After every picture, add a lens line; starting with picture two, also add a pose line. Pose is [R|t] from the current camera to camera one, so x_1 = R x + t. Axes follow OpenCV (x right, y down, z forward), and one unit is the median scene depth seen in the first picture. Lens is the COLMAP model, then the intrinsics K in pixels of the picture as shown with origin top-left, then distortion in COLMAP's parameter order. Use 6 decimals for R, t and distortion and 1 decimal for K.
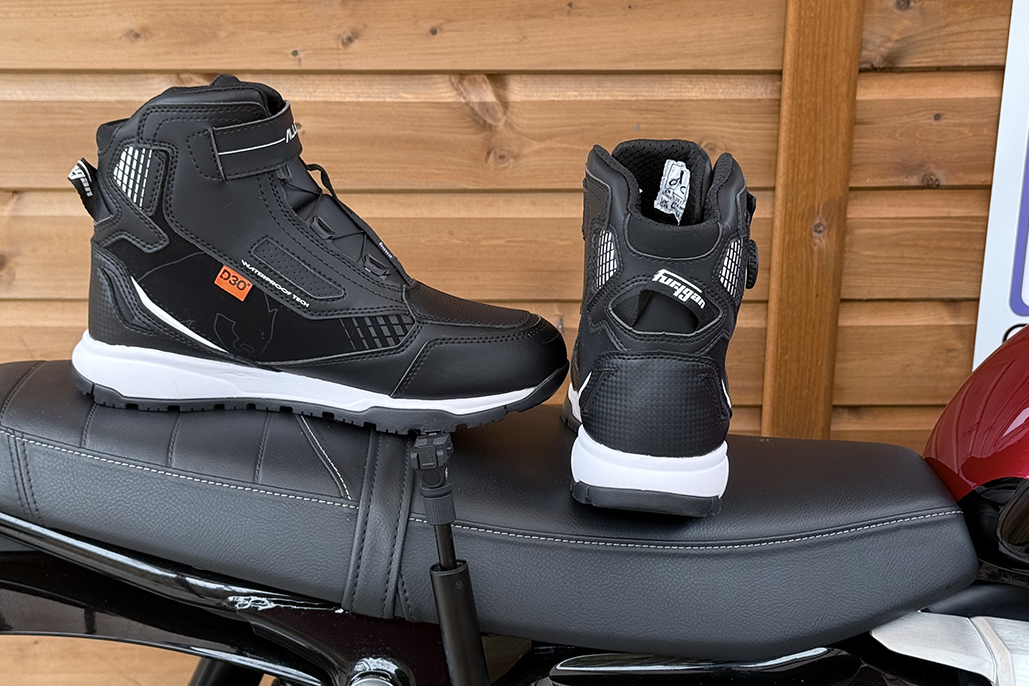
lens RADIAL K [[1491.8, 0, 514.8], [0, 1491.8, 353.2], [0, 0, 1]] dist [0.076072, 0.000000]
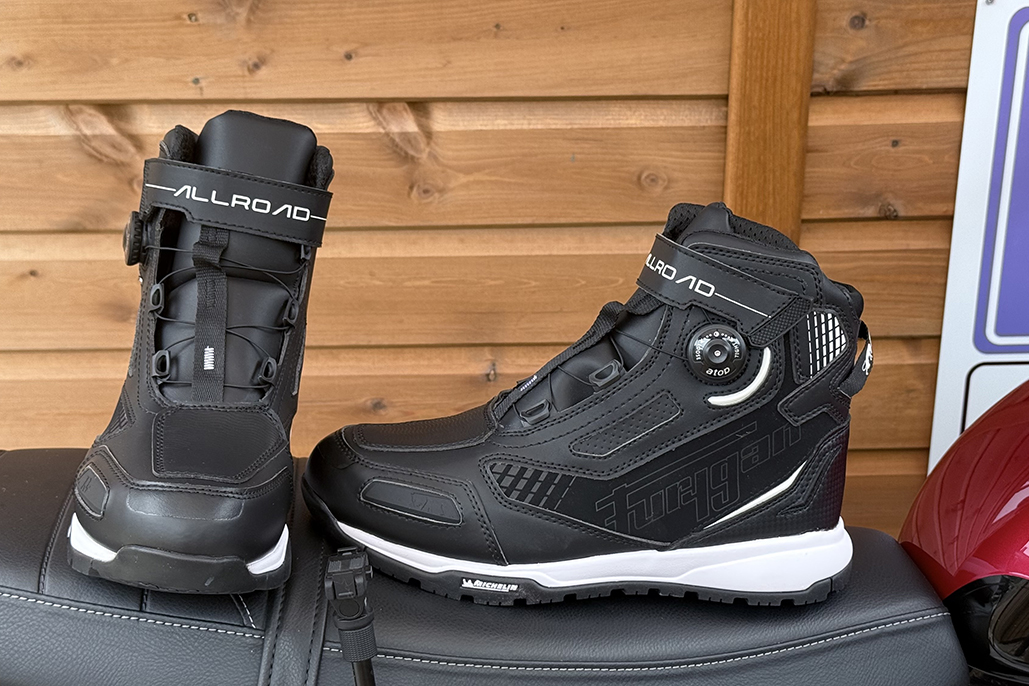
lens RADIAL K [[1491.8, 0, 495.0], [0, 1491.8, 350.3], [0, 0, 1]] dist [0.076072, 0.000000]
pose [[0.999291, -0.016328, 0.033931, 0.001127], [0.016036, 0.999832, 0.008853, -0.041887], [-0.034069, -0.008303, 0.999385, 0.082217]]
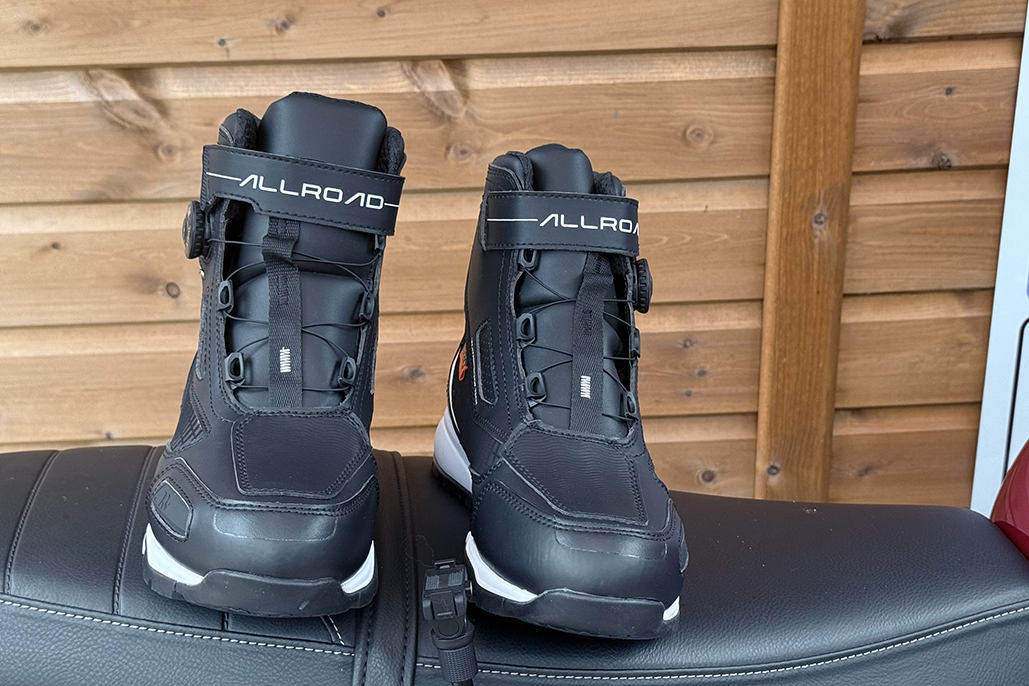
lens RADIAL K [[1491.8, 0, 499.6], [0, 1491.8, 331.0], [0, 0, 1]] dist [0.076072, 0.000000]
pose [[0.997866, -0.041449, 0.050443, -0.036697], [0.039145, 0.998182, 0.045837, -0.066531], [-0.052251, -0.043764, 0.997675, 0.115697]]
